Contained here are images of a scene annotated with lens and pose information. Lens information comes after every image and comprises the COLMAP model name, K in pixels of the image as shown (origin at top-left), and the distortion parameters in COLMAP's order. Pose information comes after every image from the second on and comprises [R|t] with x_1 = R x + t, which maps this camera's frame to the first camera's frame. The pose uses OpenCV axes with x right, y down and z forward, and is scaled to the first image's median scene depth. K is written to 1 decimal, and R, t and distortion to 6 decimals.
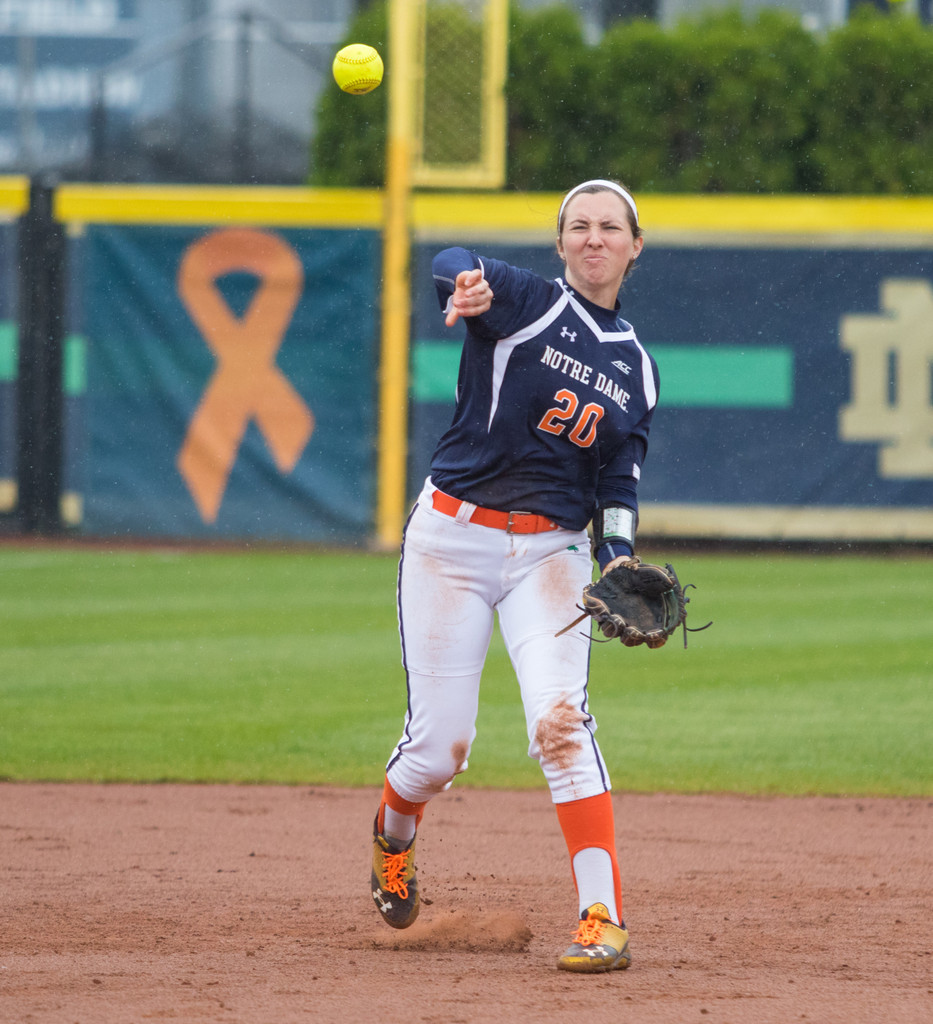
lens RADIAL K [[642.9, 0, 466.5], [0, 642.9, 512.0], [0, 0, 1]] dist [0.000591, -0.000977]
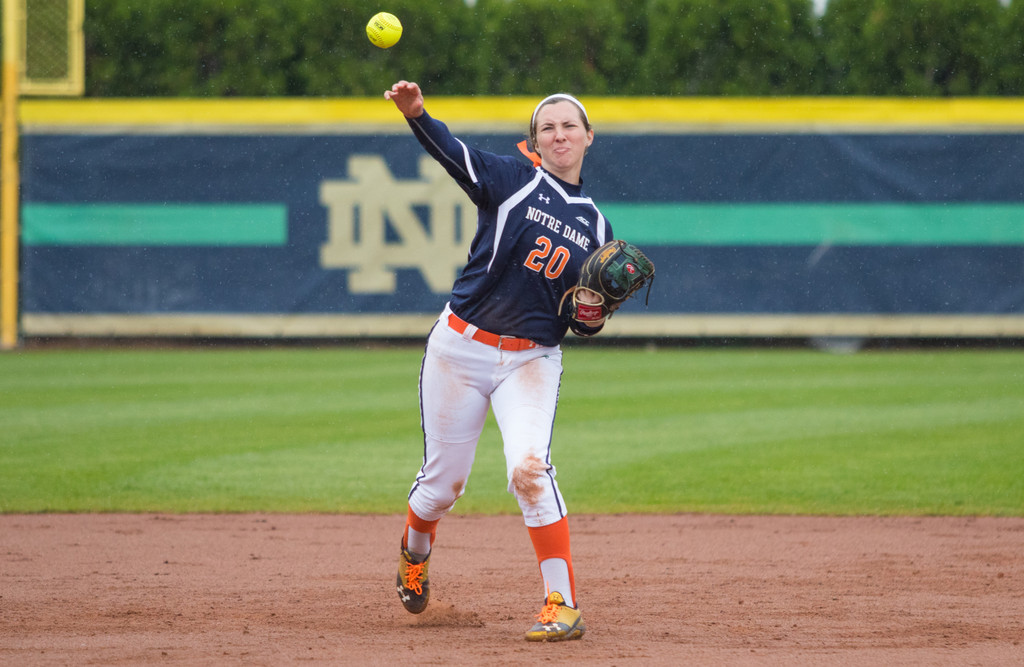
lens RADIAL K [[453.4, 0, 512.0], [0, 453.4, 333.5], [0, 0, 1]] dist [-0.002430, 0.000081]
pose [[0.999855, -0.014866, 0.008344, 0.103215], [0.014702, 0.999704, 0.019381, 0.002432], [-0.008630, -0.019256, 0.999777, -0.003236]]
